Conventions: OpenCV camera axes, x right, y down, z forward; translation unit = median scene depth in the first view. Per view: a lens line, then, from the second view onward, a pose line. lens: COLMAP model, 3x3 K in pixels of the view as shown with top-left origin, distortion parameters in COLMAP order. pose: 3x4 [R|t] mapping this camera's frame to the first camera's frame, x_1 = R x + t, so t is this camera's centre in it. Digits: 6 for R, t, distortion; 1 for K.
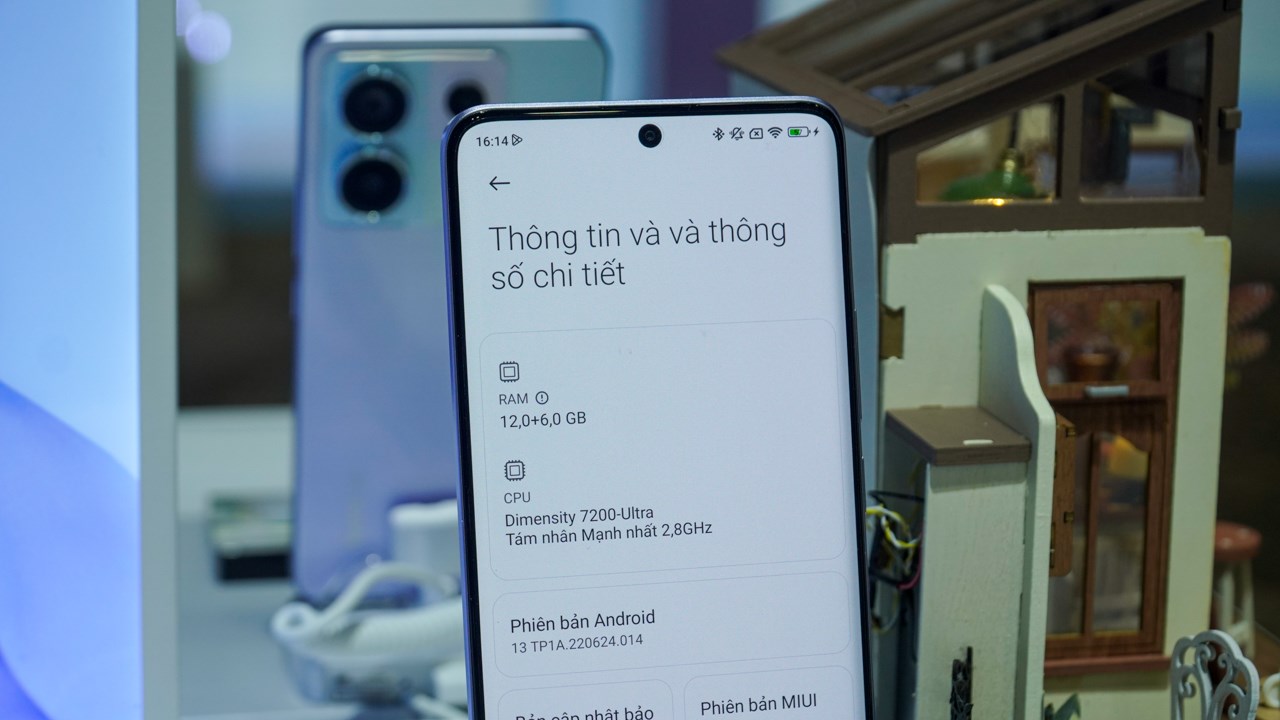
lens RADIAL K [[2696.7, 0, 640.0], [0, 2696.7, 360.0], [0, 0, 1]] dist [-0.367335, 2.377379]
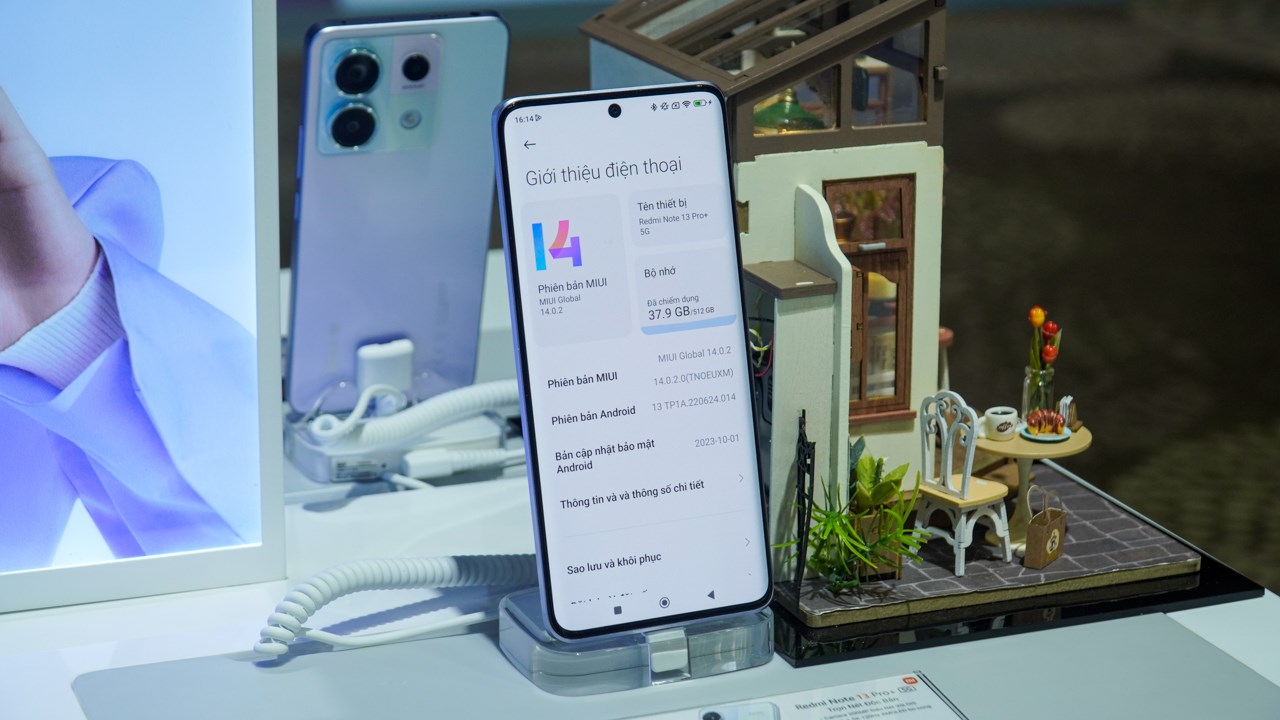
lens RADIAL K [[2696.7, 0, 640.0], [0, 2696.7, 360.0], [0, 0, 1]] dist [-0.367335, 2.377379]
pose [[0.983814, -0.060418, 0.168703, -0.240684], [0.048776, 0.996188, 0.072323, -0.044316], [-0.172429, -0.062923, 0.983010, -0.568467]]
